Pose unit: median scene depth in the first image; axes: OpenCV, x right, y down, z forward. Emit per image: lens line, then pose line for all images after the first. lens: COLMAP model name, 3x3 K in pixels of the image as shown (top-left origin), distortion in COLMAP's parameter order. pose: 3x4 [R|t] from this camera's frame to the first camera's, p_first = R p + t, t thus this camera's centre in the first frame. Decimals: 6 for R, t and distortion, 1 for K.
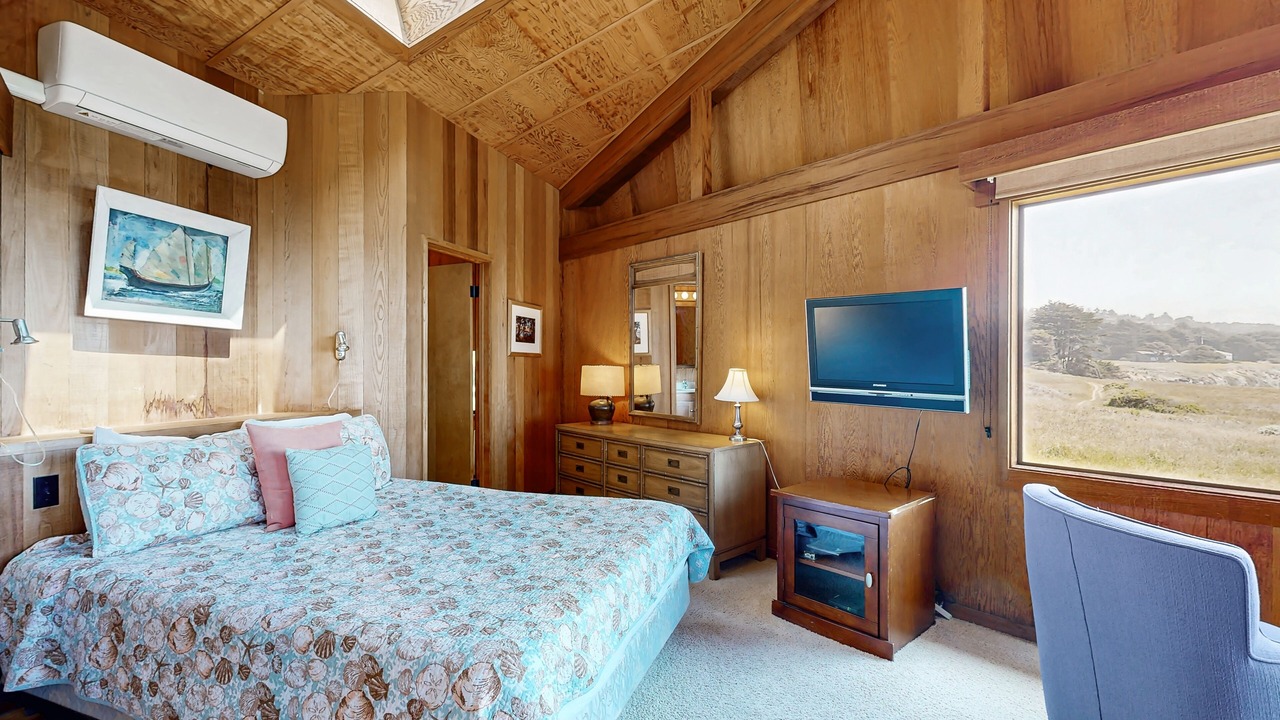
lens RADIAL K [[555.2, 0, 636.2], [0, 555.2, 363.1], [0, 0, 1]] dist [-0.000748, -0.000098]
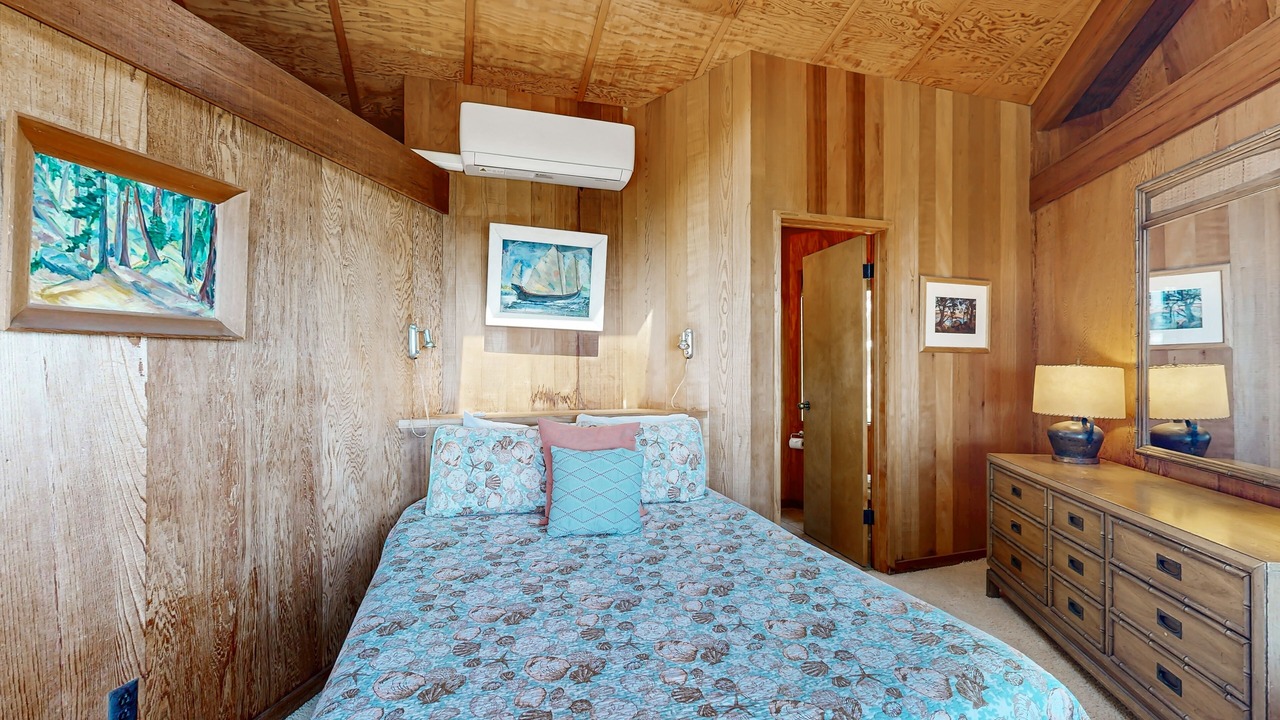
lens RADIAL K [[555.2, 0, 641.2], [0, 555.2, 361.7], [0, 0, 1]] dist [-0.000748, -0.000098]
pose [[0.605024, -0.000439, -0.796207, 0.187418], [-0.000220, 1.000000, -0.000719, 0.000879], [0.796208, 0.000611, 0.605023, 0.358240]]
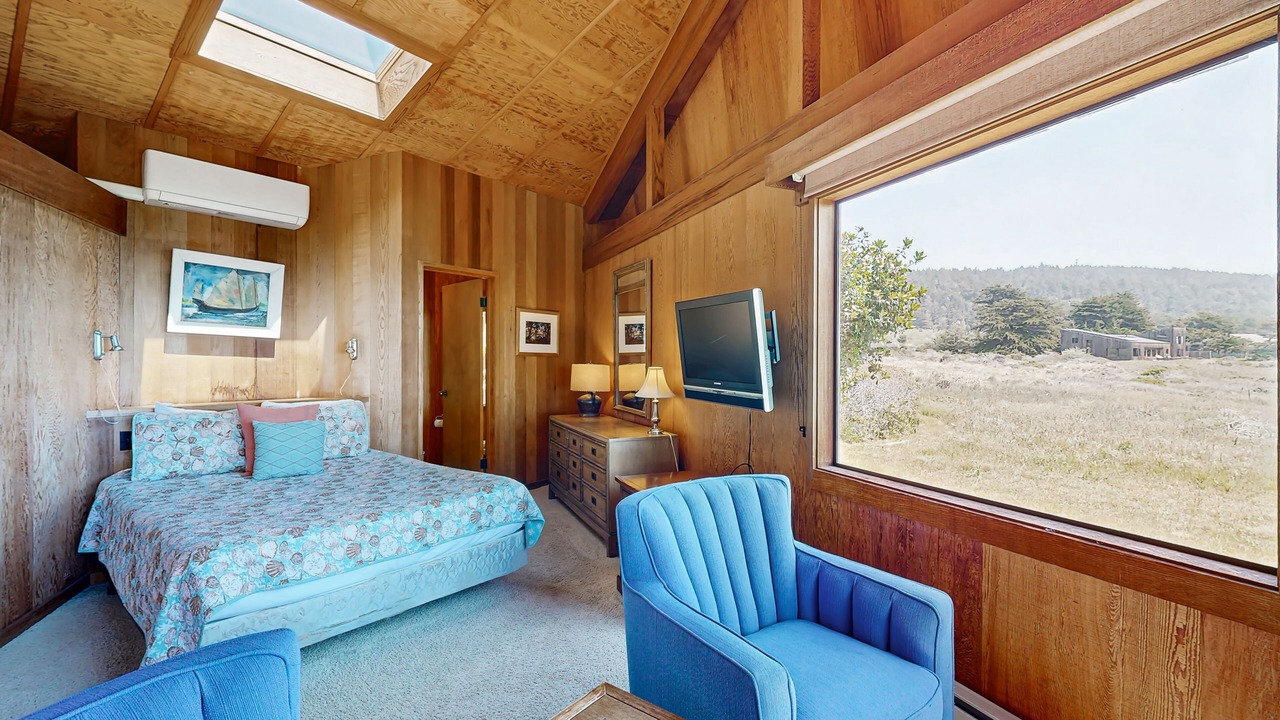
lens RADIAL K [[555.2, 0, 636.3], [0, 555.2, 358.6], [0, 0, 1]] dist [-0.000748, -0.000098]
pose [[0.943972, -0.002063, -0.330019, 0.554768], [0.000422, 0.999987, -0.005044, -0.001020], [0.330025, 0.004622, 0.943961, -0.032094]]
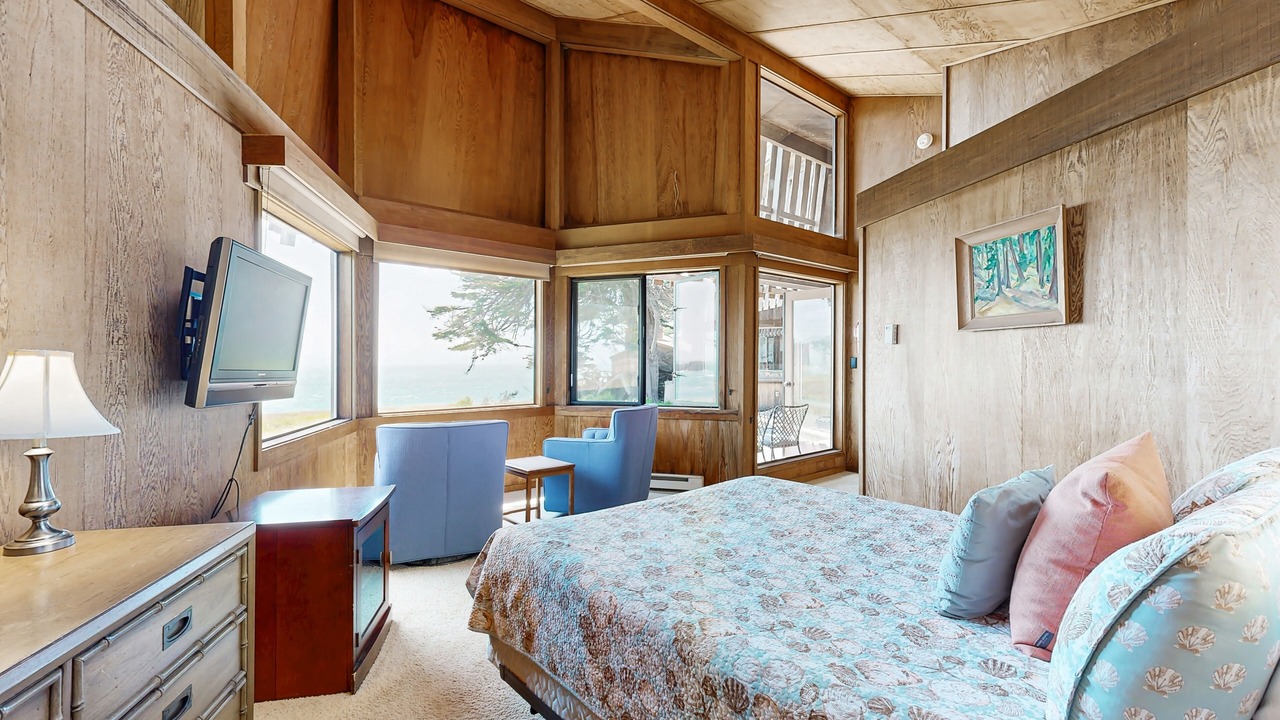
lens RADIAL K [[555.2, 0, 641.0], [0, 555.2, 360.4], [0, 0, 1]] dist [-0.000748, -0.000098]
pose [[-0.867678, -0.001841, 0.497123, -0.417965], [-0.002451, 0.999997, -0.000576, 0.027807], [-0.497120, -0.001718, -0.867680, 1.306019]]
